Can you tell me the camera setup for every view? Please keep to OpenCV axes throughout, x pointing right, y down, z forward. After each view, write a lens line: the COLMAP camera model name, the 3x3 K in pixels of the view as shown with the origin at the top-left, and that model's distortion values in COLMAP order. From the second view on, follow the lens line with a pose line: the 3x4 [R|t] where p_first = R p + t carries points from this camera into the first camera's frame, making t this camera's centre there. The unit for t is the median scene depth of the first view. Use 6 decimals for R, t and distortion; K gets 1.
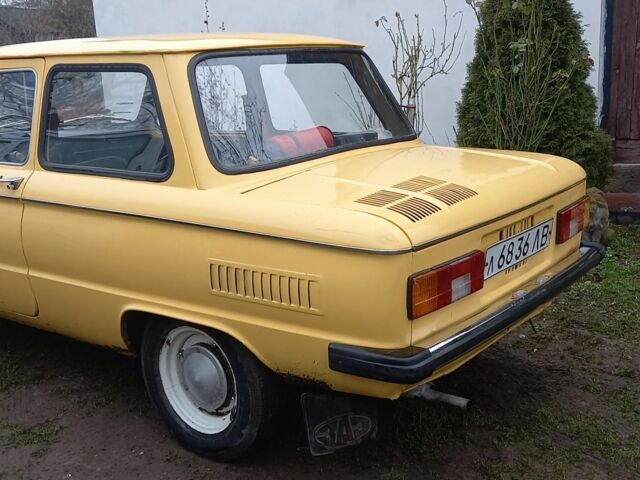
lens RADIAL K [[738.2, 0, 320.0], [0, 738.2, 240.0], [0, 0, 1]] dist [0.156588, -0.287459]
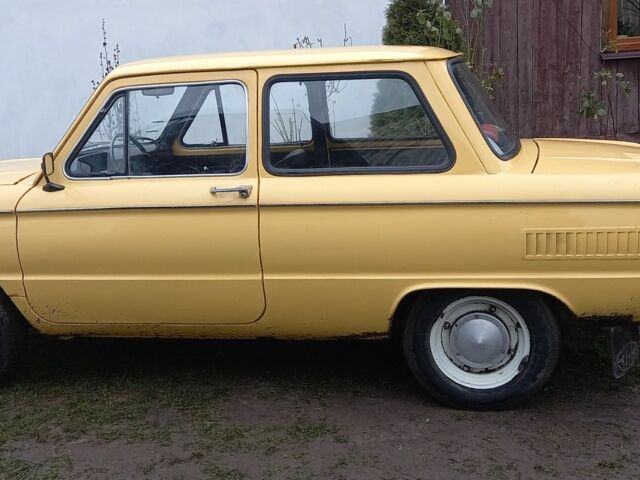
lens RADIAL K [[738.2, 0, 320.0], [0, 738.2, 240.0], [0, 0, 1]] dist [0.156588, -0.287459]
pose [[0.900566, -0.100213, 0.423012, -0.828097], [0.117832, 0.992911, -0.015633, 0.019813], [-0.418446, 0.063923, 0.905989, 0.054119]]
